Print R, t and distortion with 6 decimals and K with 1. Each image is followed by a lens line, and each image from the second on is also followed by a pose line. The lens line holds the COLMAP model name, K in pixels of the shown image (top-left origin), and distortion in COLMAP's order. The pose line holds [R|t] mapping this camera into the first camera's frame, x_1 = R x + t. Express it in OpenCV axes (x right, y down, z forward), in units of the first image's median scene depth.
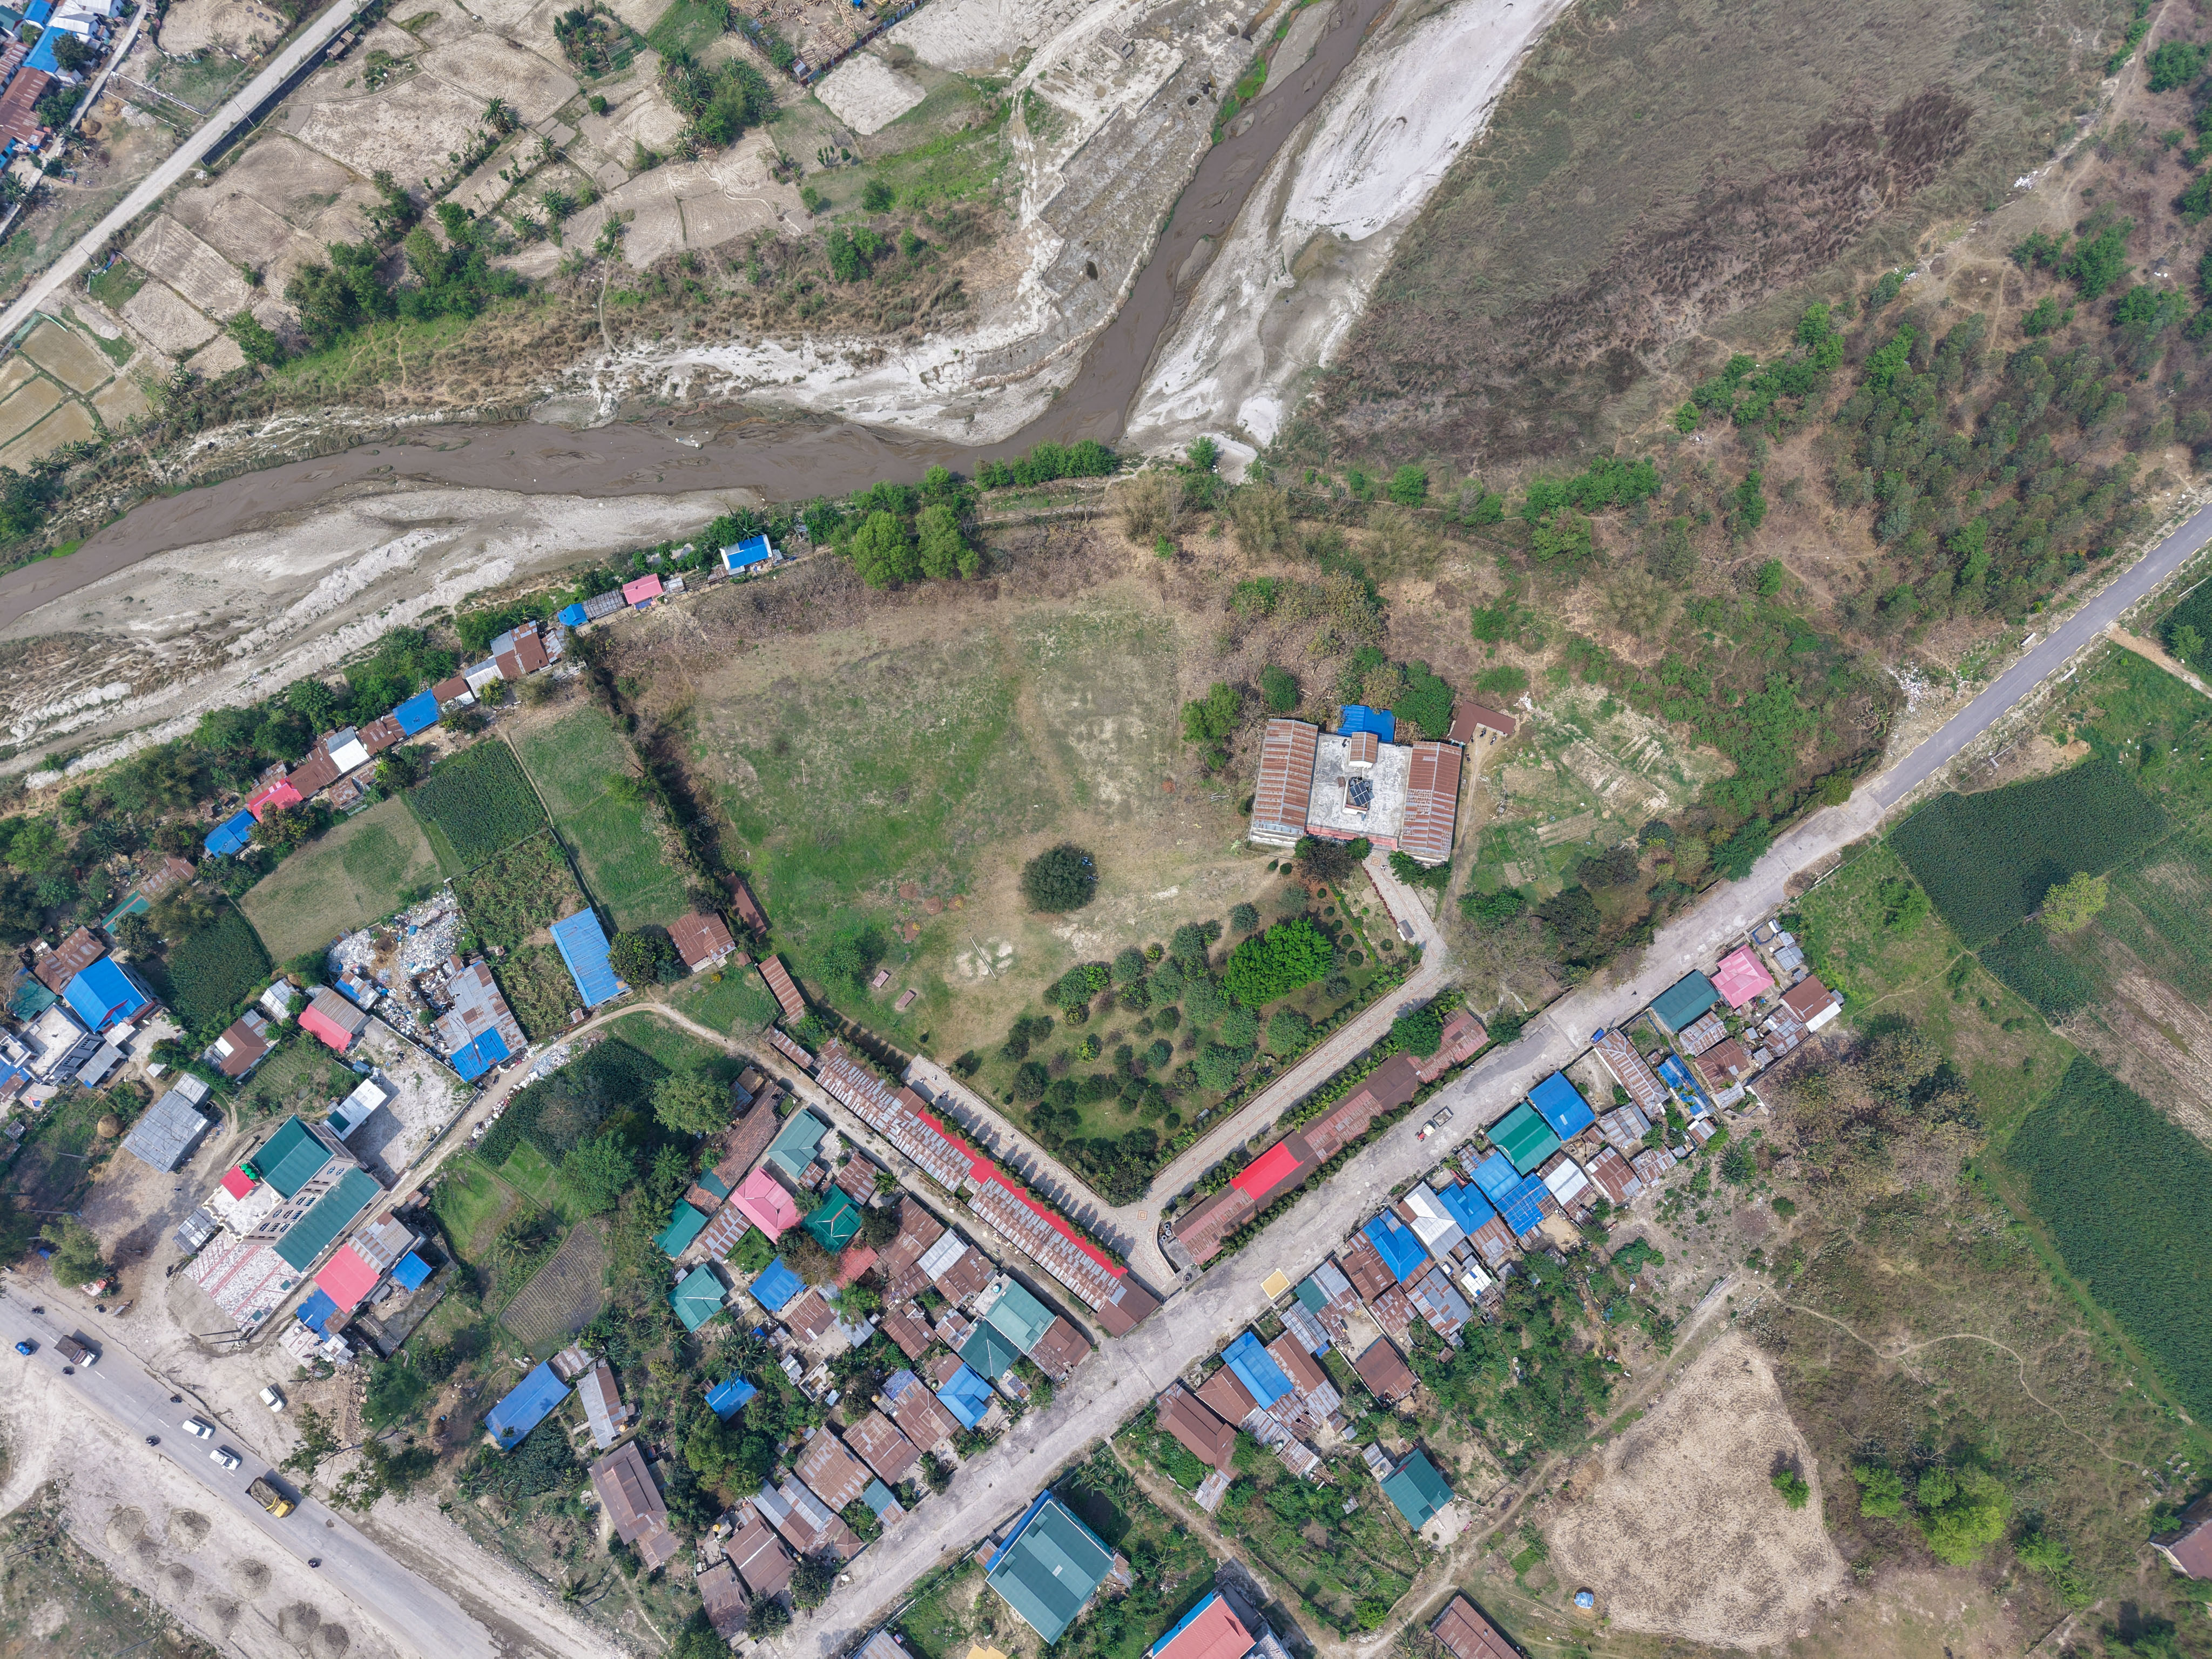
lens RADIAL K [[1471.6, 0, 1108.5], [0, 1471.6, 831.5], [0, 0, 1]] dist [0.015761, -0.016197]
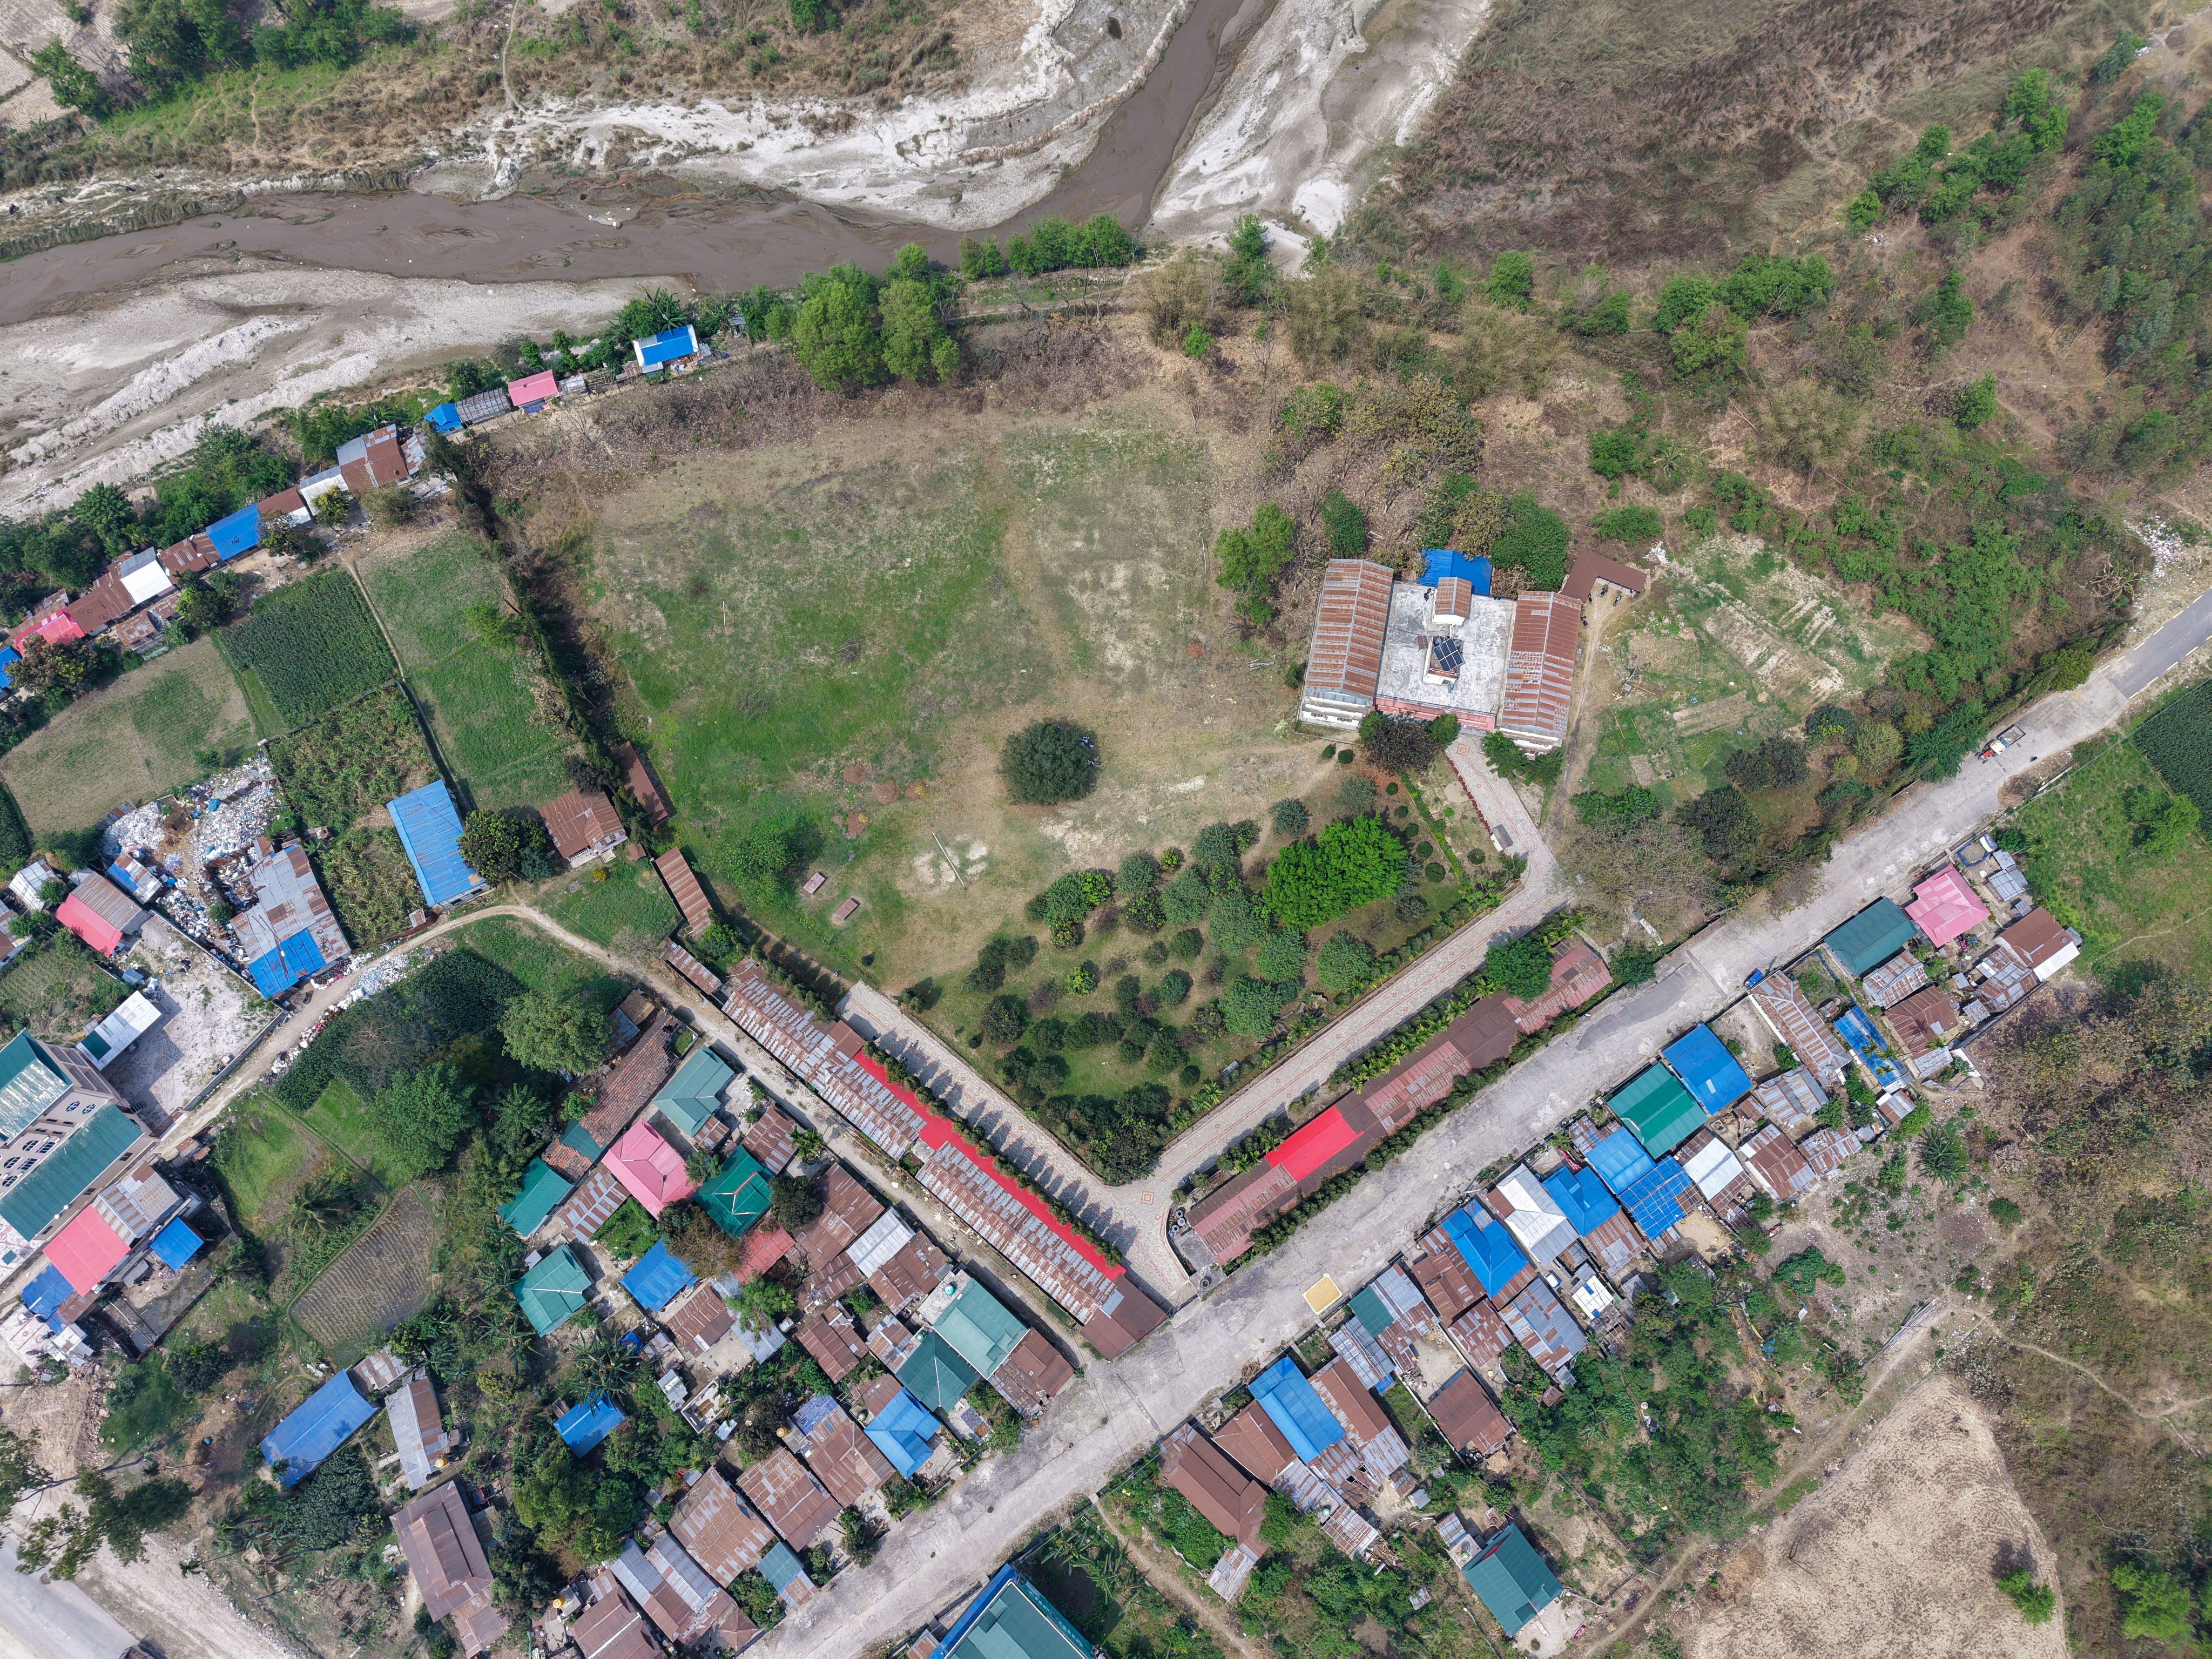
lens RADIAL K [[1471.6, 0, 1109.3], [0, 1471.6, 835.1], [0, 0, 1]] dist [0.015761, -0.016197]
pose [[0.999608, 0.027906, -0.002404, 0.000191], [-0.027889, 0.999588, 0.006813, 0.065027], [0.002594, -0.006743, 0.999974, 0.228989]]
